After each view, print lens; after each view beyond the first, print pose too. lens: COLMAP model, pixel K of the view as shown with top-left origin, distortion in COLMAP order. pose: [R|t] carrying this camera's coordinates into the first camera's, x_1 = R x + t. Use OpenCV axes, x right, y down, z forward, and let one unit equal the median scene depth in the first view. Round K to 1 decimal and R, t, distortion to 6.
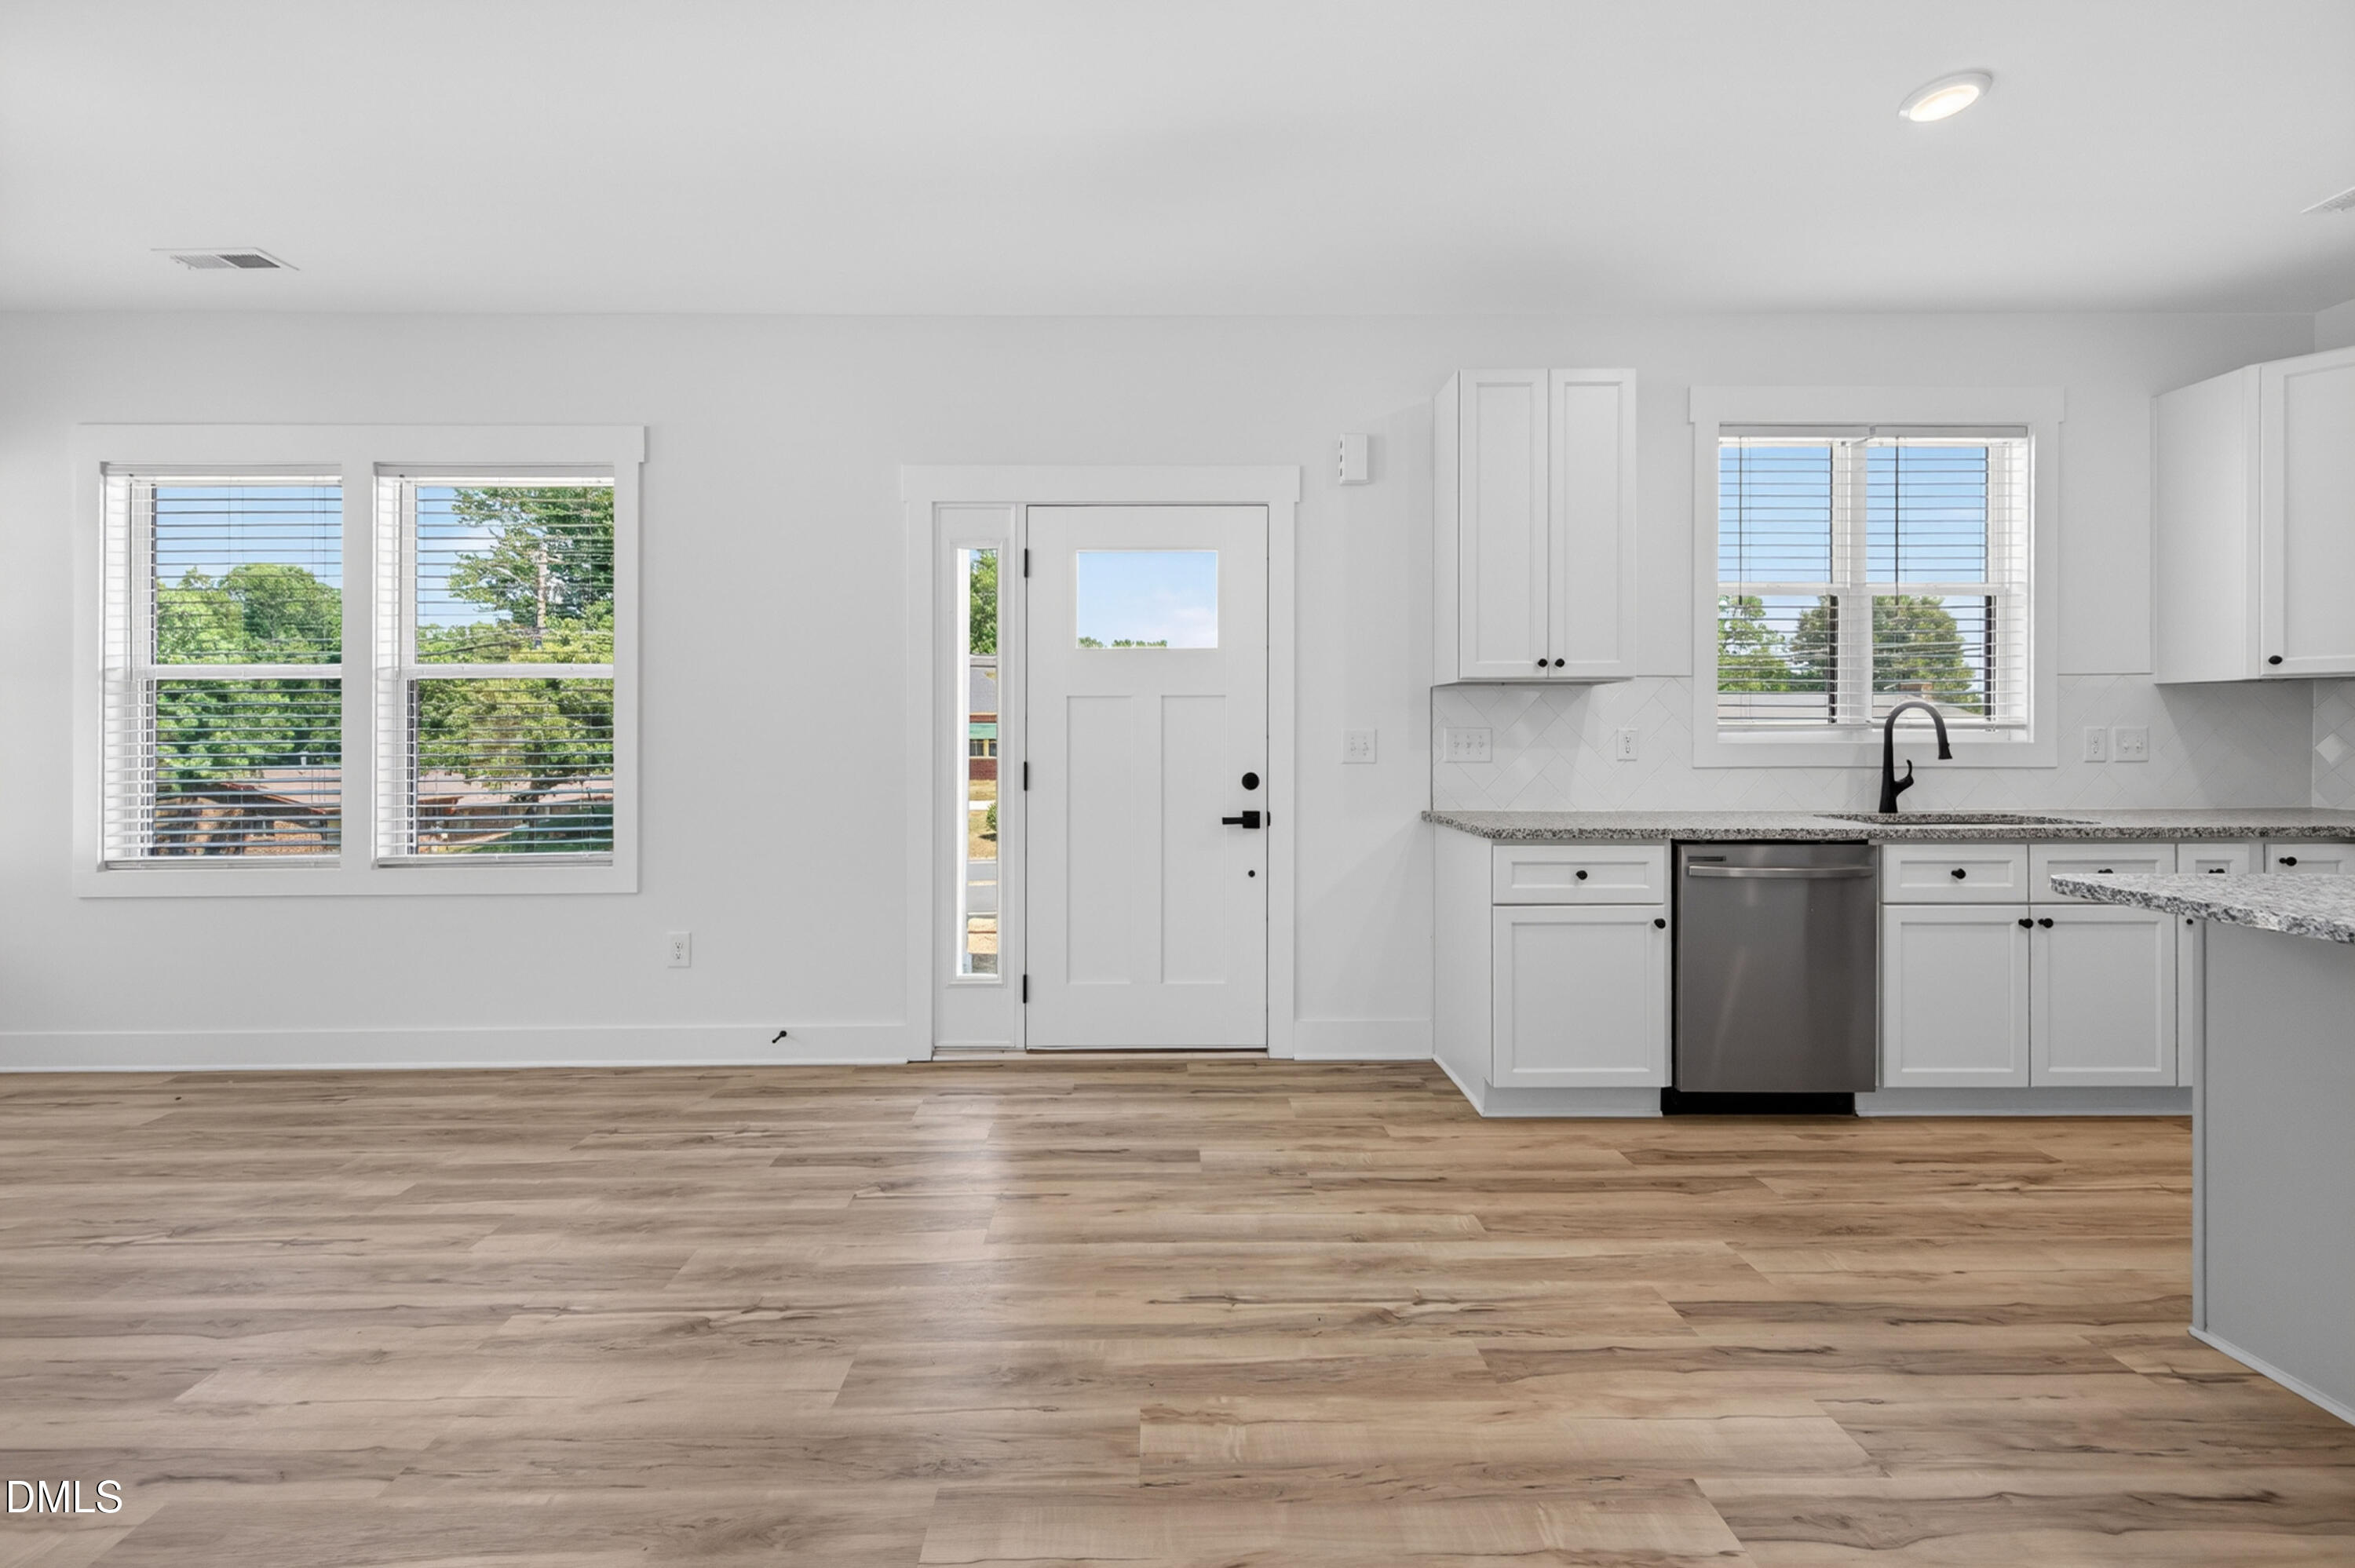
lens RADIAL K [[948.4, 0, 1176.5], [0, 948.4, 732.4], [0, 0, 1]] dist [0.009168, -0.002280]
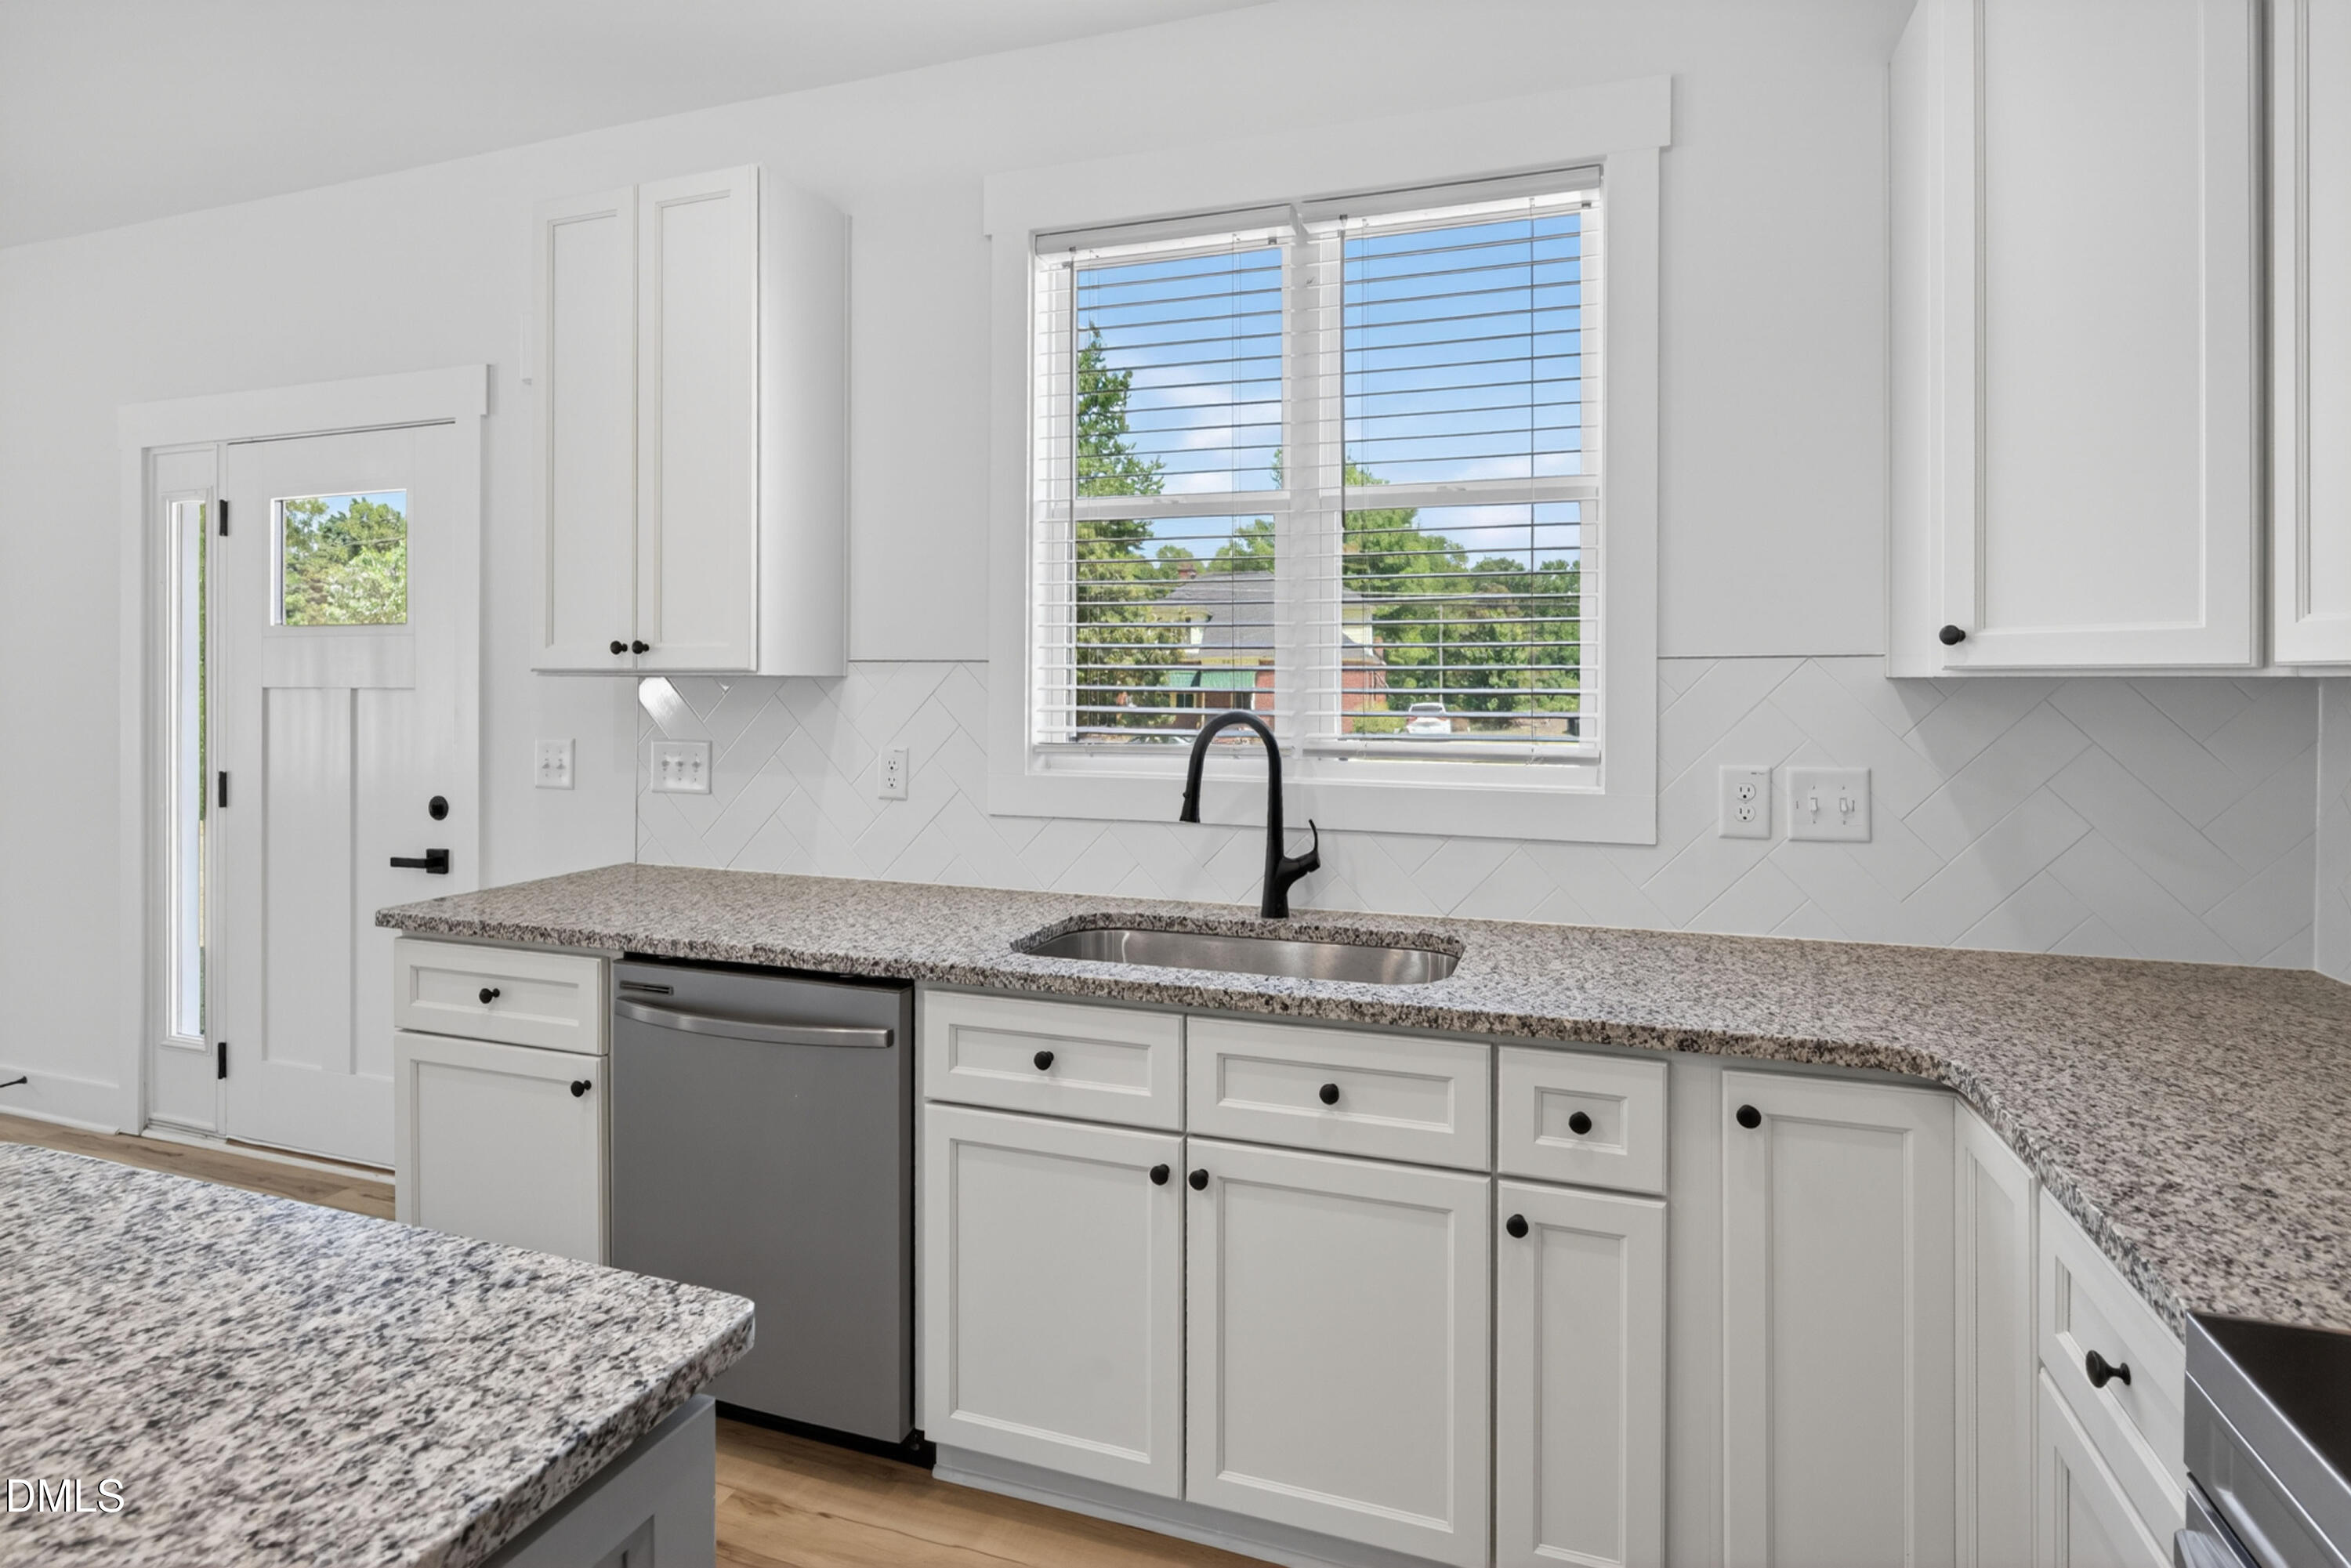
lens RADIAL K [[1224.2, 0, 1184.5], [0, 1224.2, 678.2], [0, 0, 1]] dist [-0.010590, -0.000008]
pose [[0.937107, 0.004274, -0.349017, 1.122974], [-0.005269, 0.999984, -0.001902, -0.058295], [0.349003, 0.003621, 0.937115, 0.402657]]
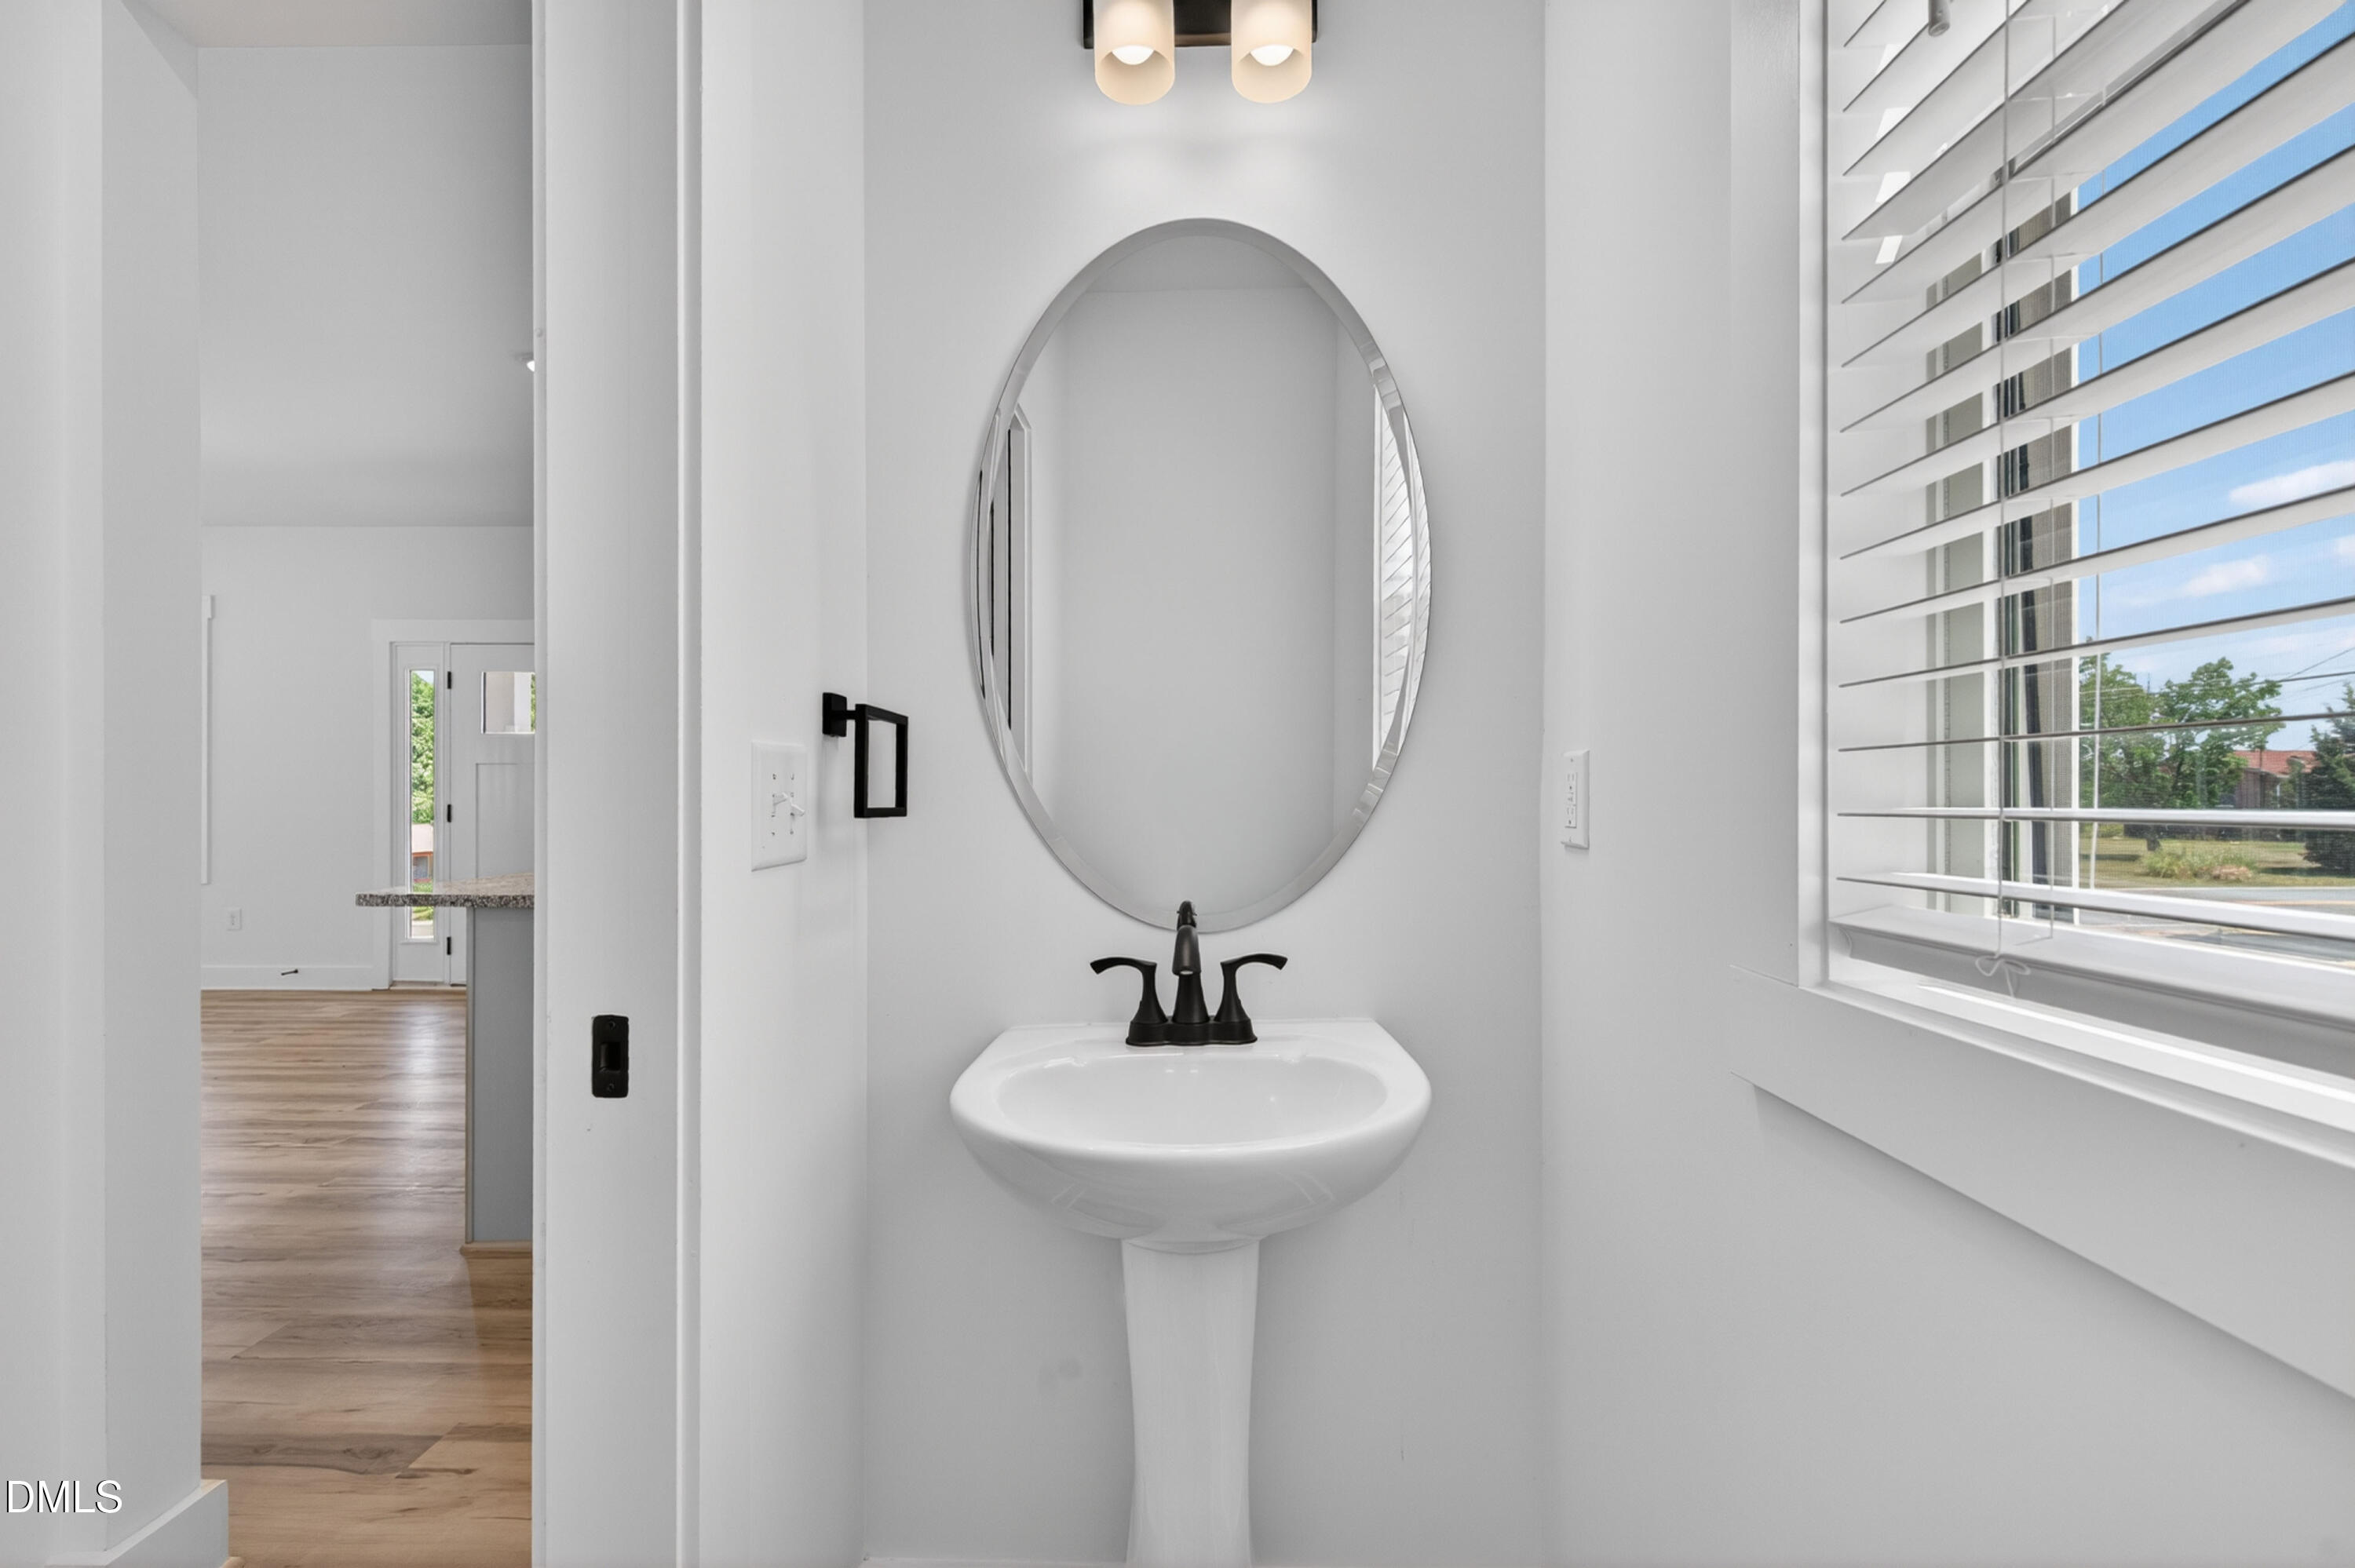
lens RADIAL K [[931.4, 0, 1199.0], [0, 931.4, 781.3], [0, 0, 1]] dist [0.002499, 0.000156]
pose [[0.999942, 0.002274, -0.010541, 1.352684], [-0.002351, 0.999971, -0.007294, 0.002007], [0.010524, 0.007319, 0.999918, -0.682093]]
